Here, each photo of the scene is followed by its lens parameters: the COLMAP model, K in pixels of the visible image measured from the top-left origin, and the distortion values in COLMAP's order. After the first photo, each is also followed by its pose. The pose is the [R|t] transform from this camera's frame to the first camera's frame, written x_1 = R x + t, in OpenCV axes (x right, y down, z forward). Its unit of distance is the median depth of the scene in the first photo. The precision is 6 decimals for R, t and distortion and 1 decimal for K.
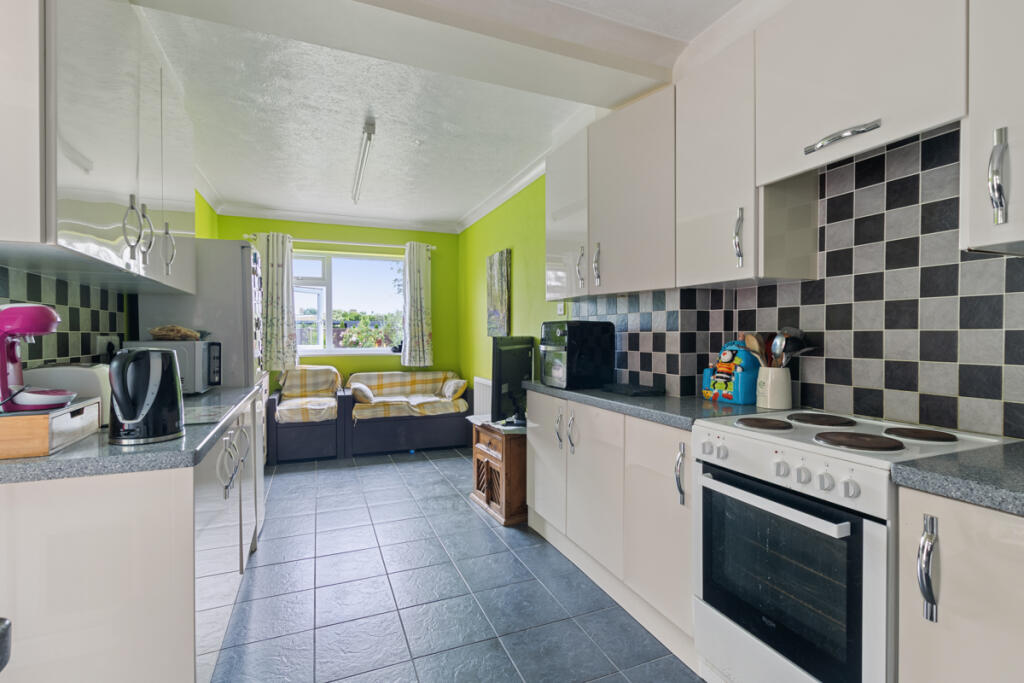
lens RADIAL K [[467.8, 0, 507.7], [0, 467.8, 337.9], [0, 0, 1]] dist [-0.000932, -0.000096]
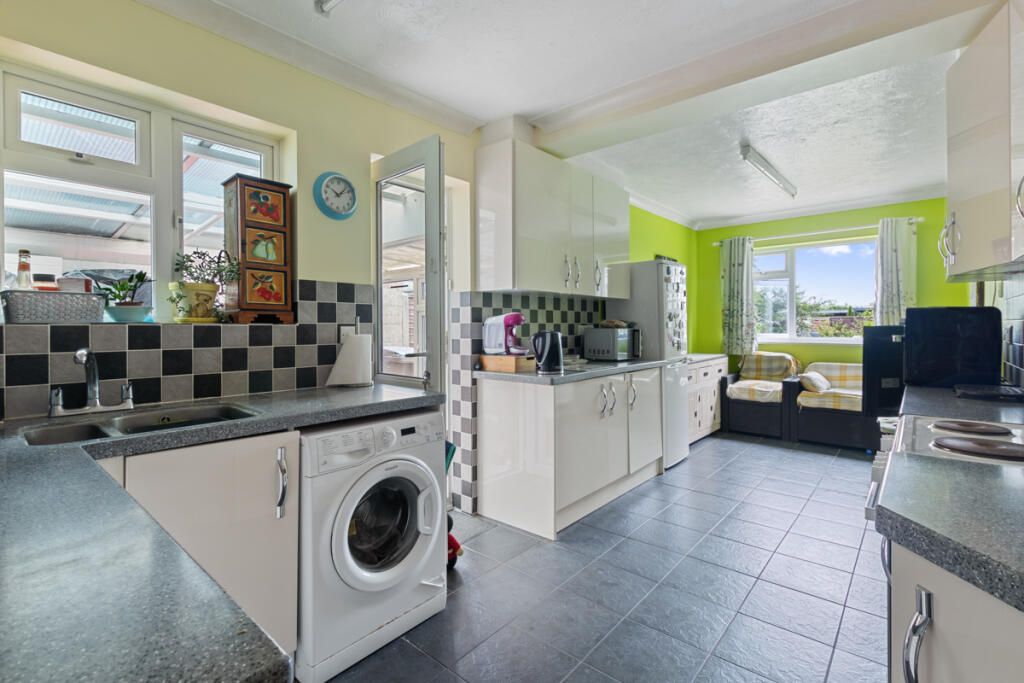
lens RADIAL K [[467.8, 0, 507.7], [0, 467.8, 337.9], [0, 0, 1]] dist [-0.000932, -0.000096]
pose [[0.450557, 0.022895, -0.892454, 0.292914], [-0.002501, 0.999700, 0.024384, 0.000523], [0.892744, -0.008754, 0.450479, -0.040059]]
